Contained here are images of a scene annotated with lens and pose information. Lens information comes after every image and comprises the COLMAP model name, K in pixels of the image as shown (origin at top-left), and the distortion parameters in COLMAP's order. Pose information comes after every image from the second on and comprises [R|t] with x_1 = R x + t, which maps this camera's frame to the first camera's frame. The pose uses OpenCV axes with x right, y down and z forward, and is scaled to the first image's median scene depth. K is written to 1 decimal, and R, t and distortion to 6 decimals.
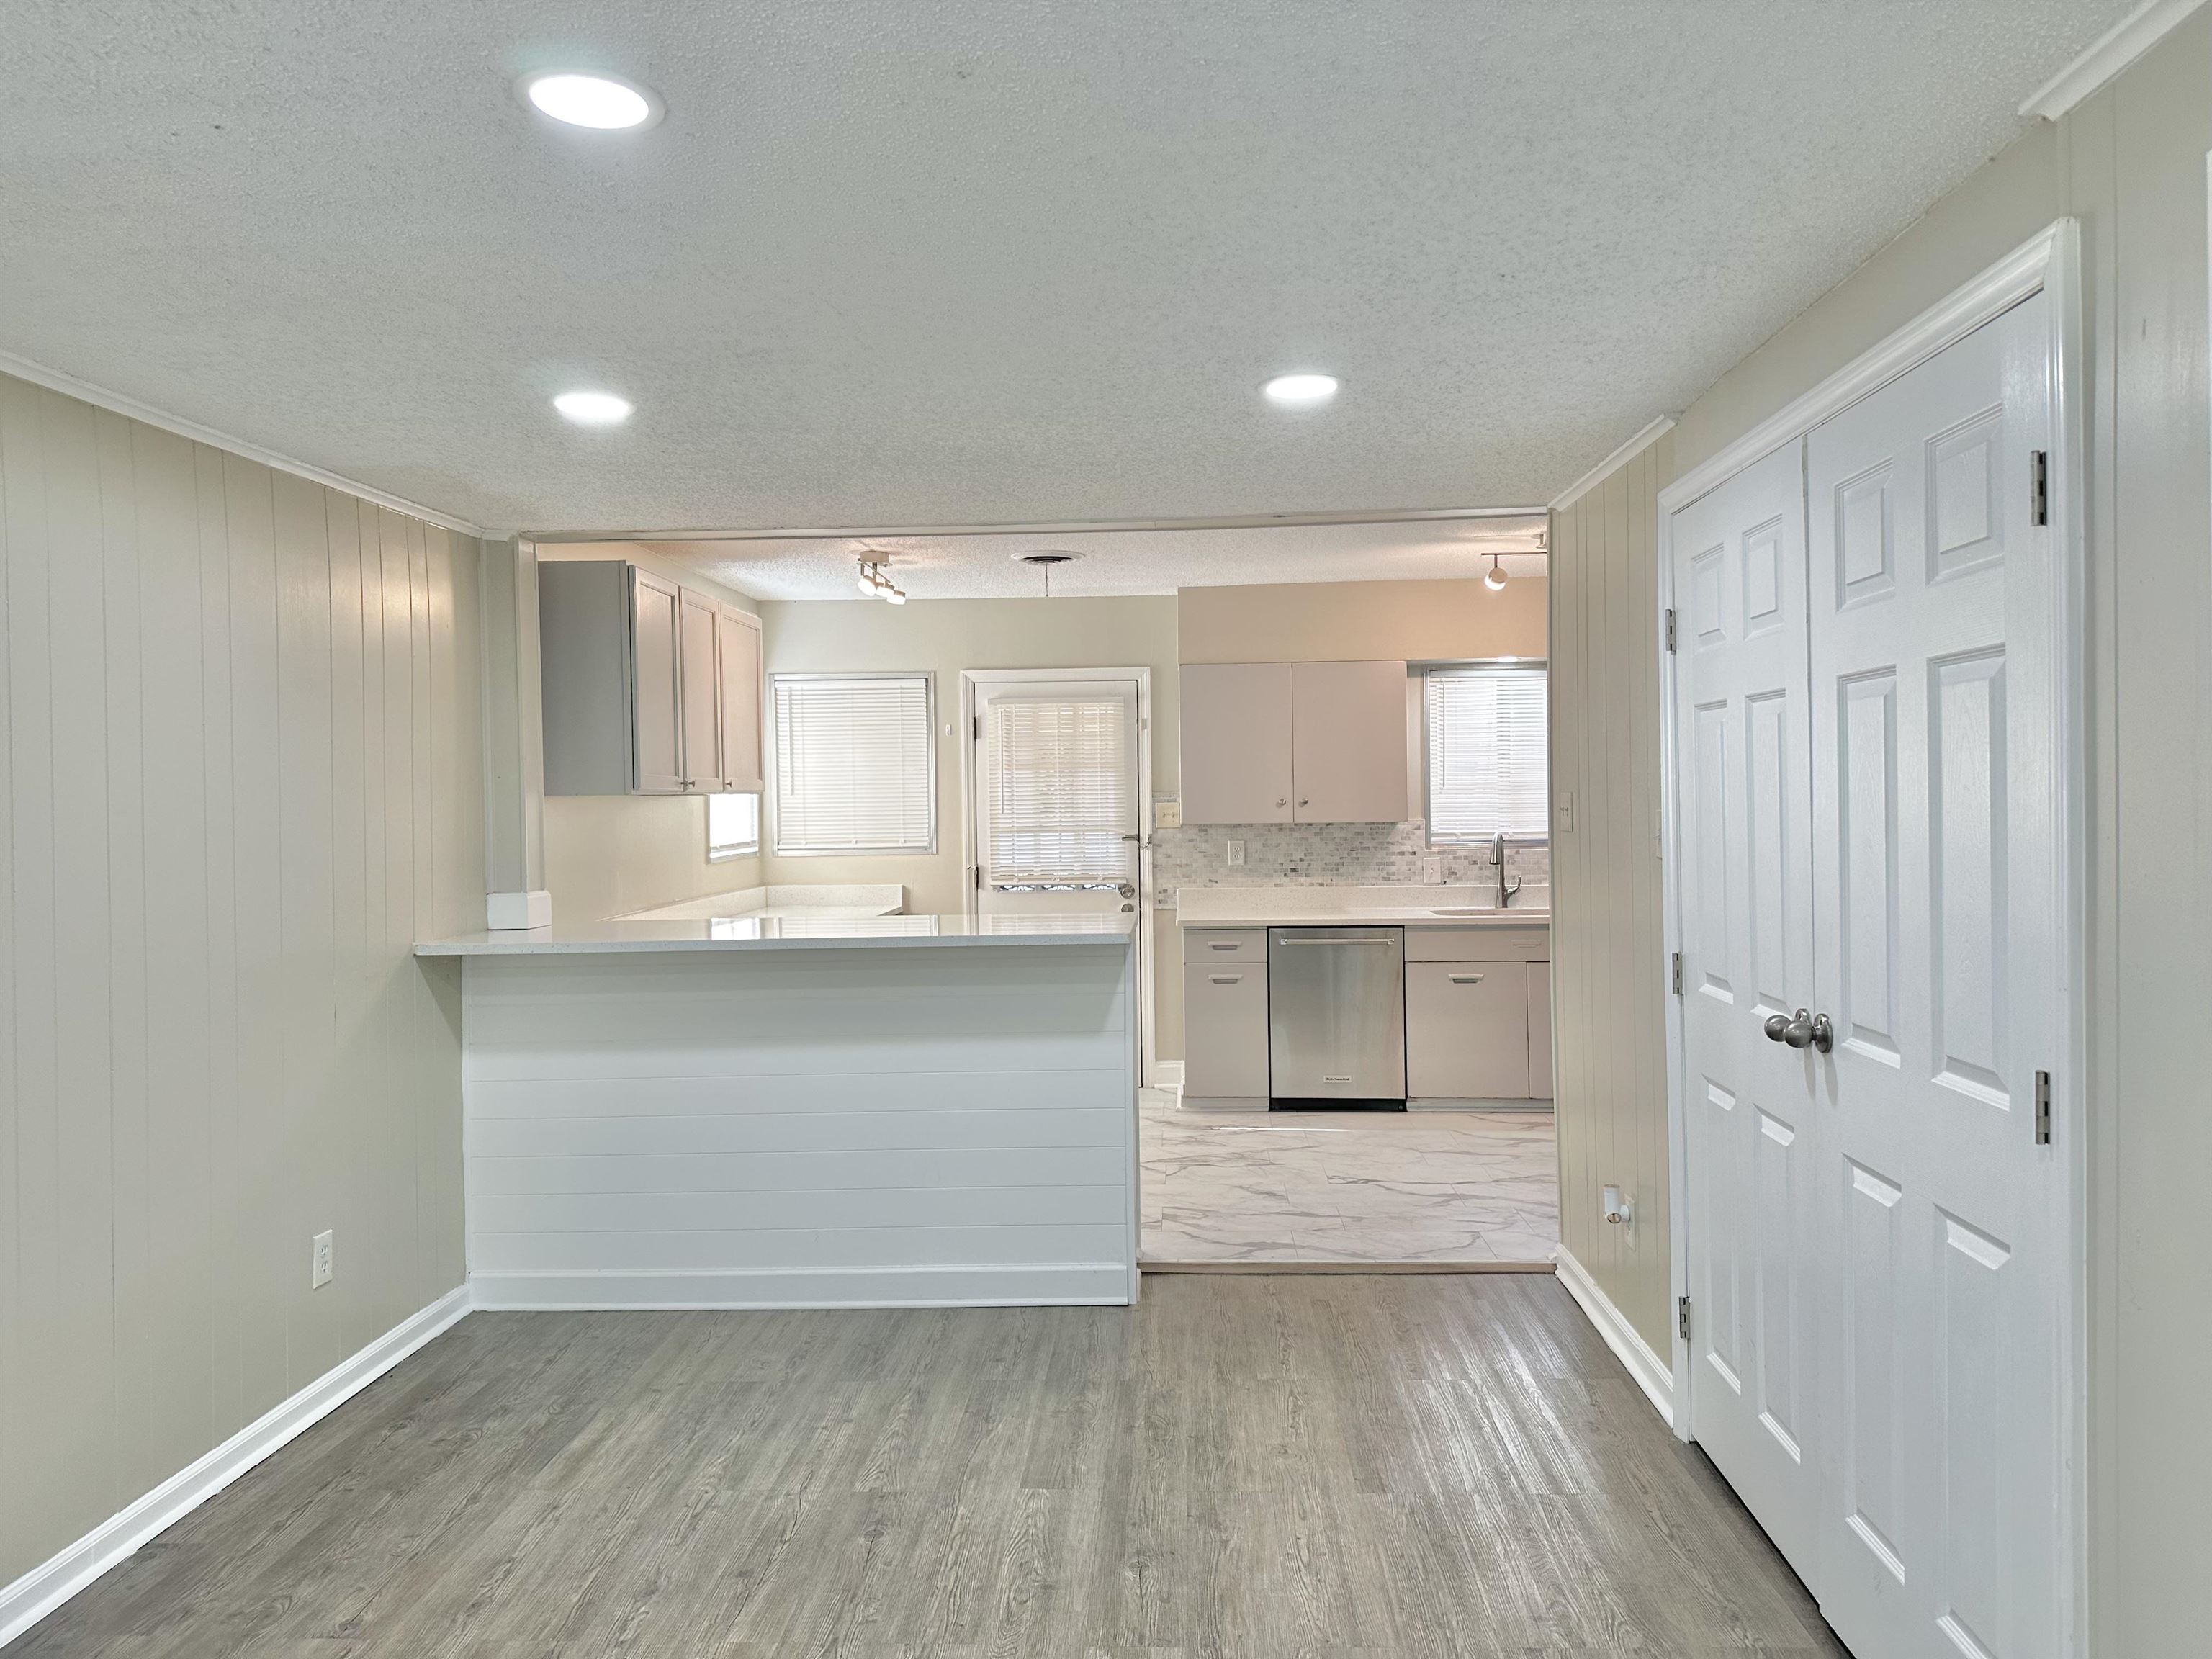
lens RADIAL K [[1652.7, 0, 1132.5], [0, 1652.7, 825.9], [0, 0, 1]] dist [0.157983, -0.303241]
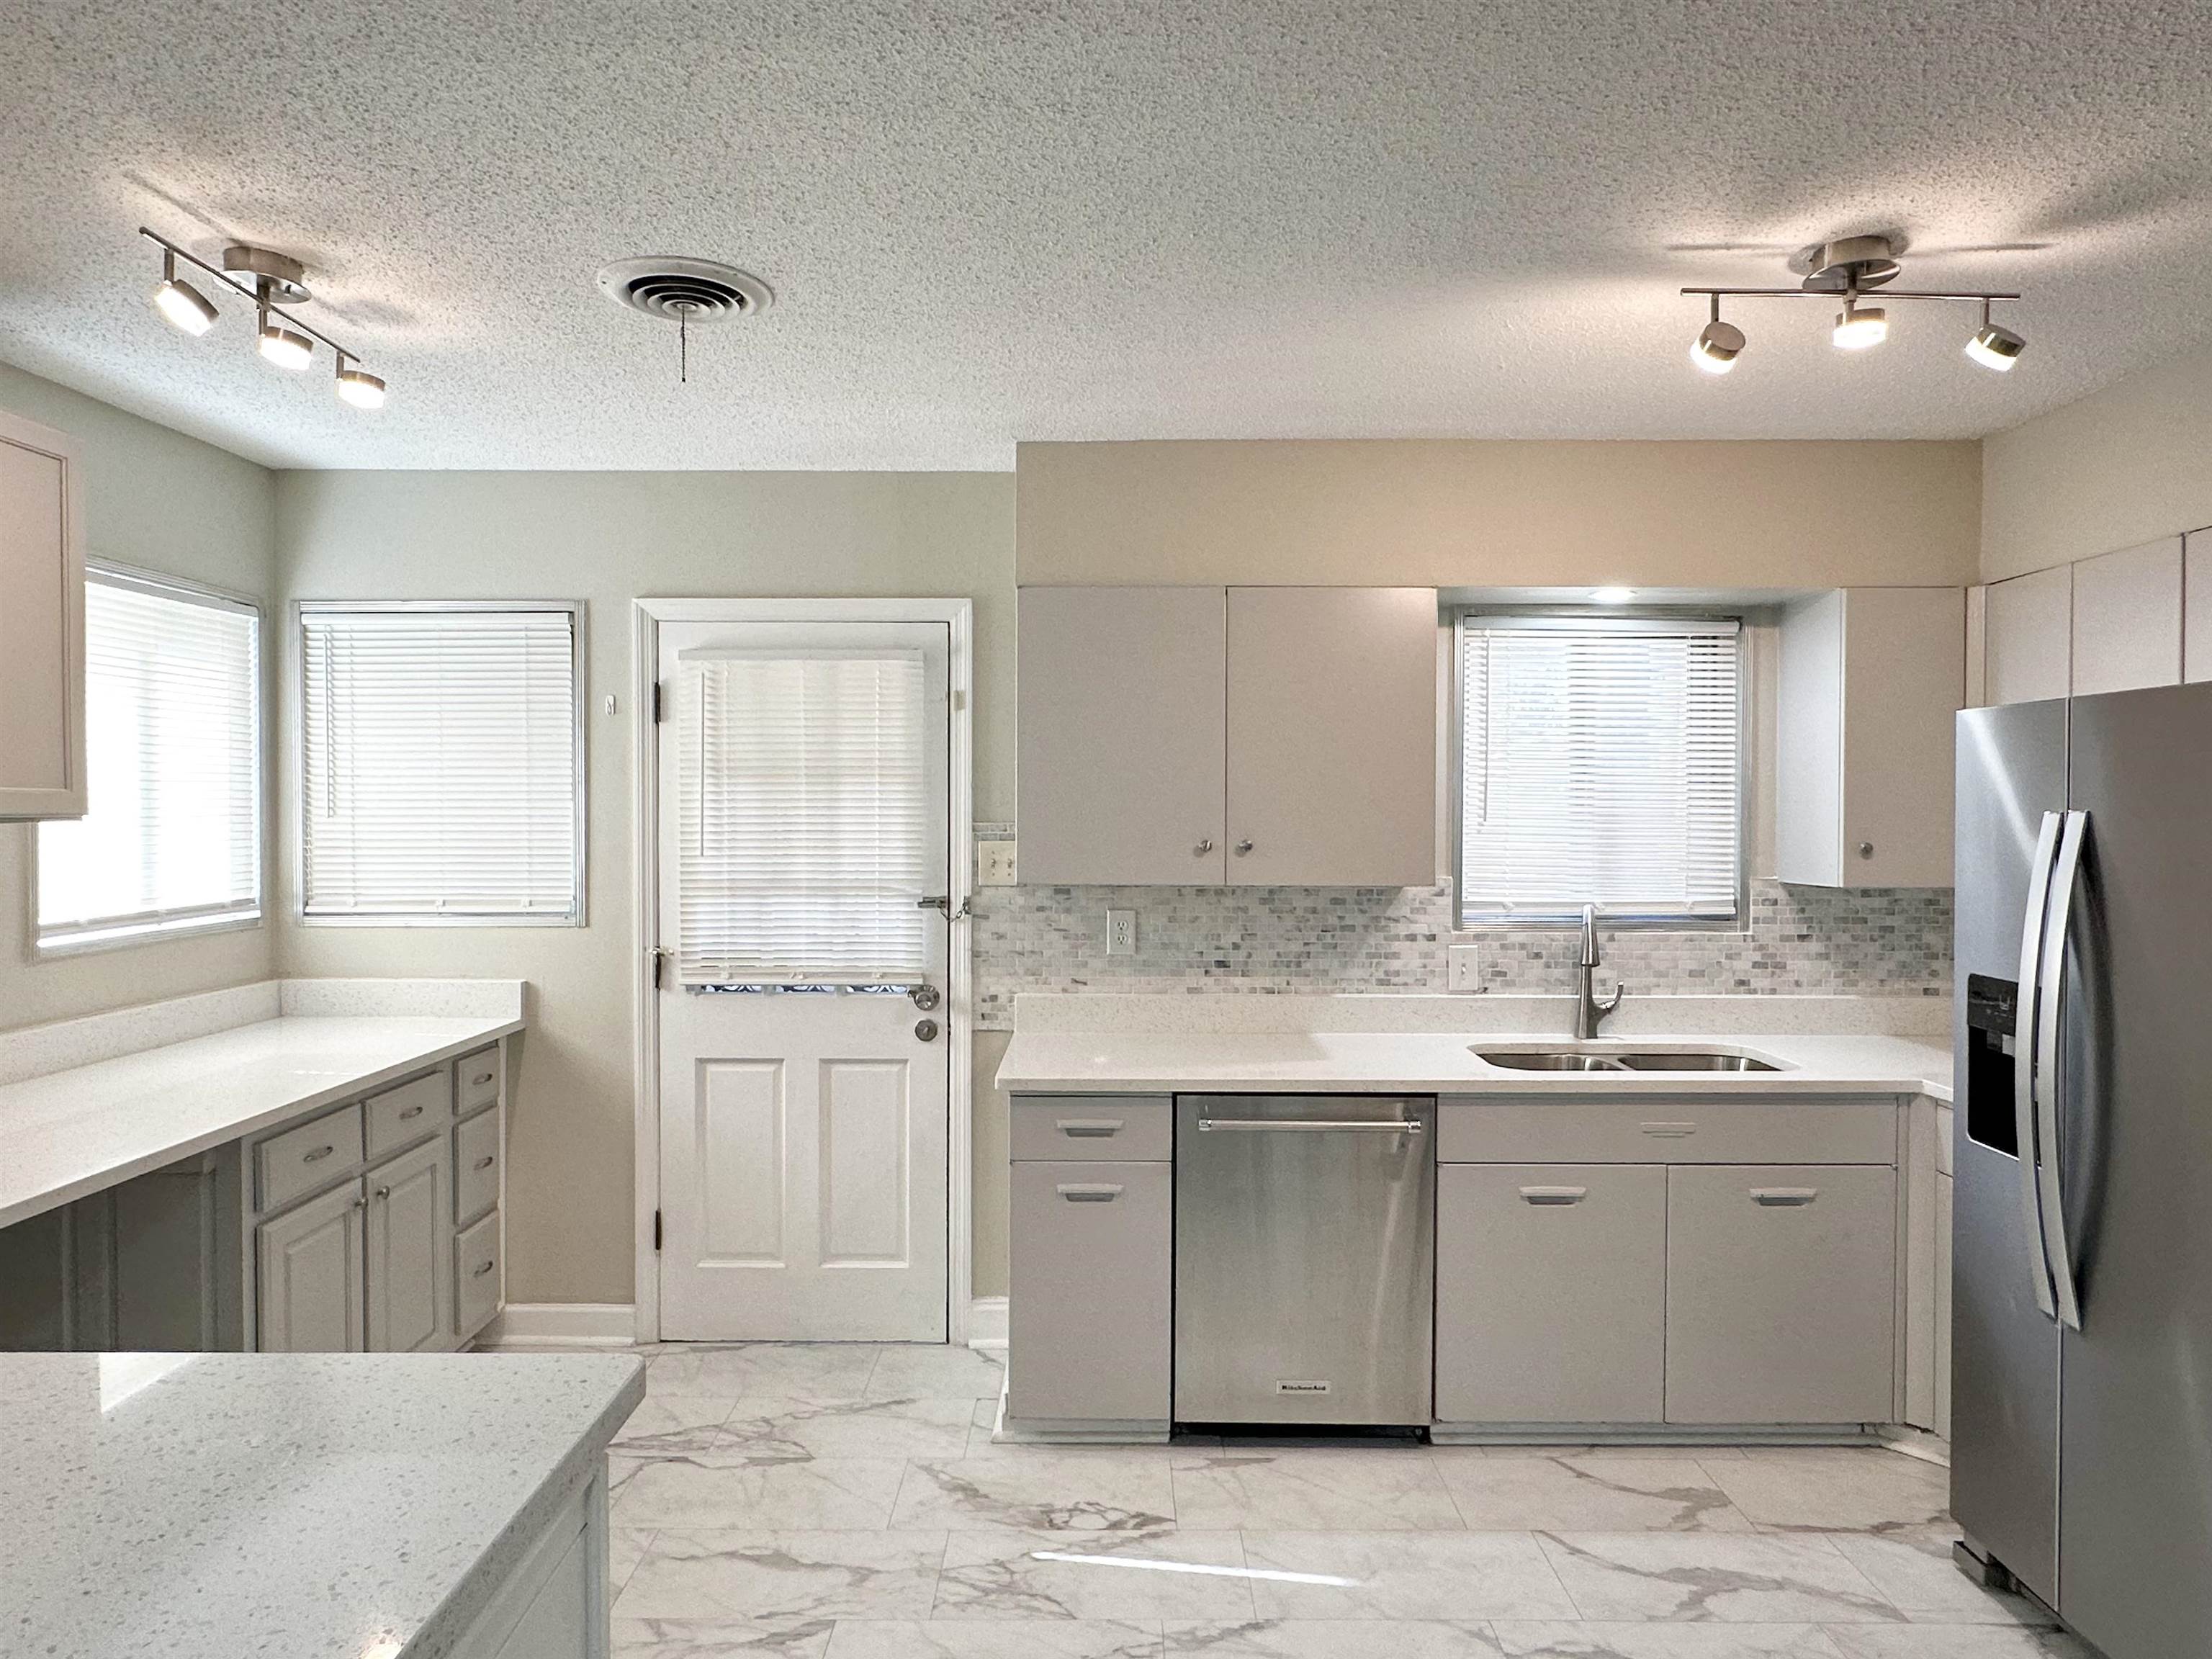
lens RADIAL K [[1499.9, 0, 1120.6], [0, 1499.9, 877.1], [0, 0, 1]] dist [-0.003221, 0.000658]
pose [[0.998903, 0.013763, 0.044750, 0.039795], [-0.015088, 0.999453, 0.029418, -0.017563], [-0.044320, -0.030061, 0.998565, 0.492616]]
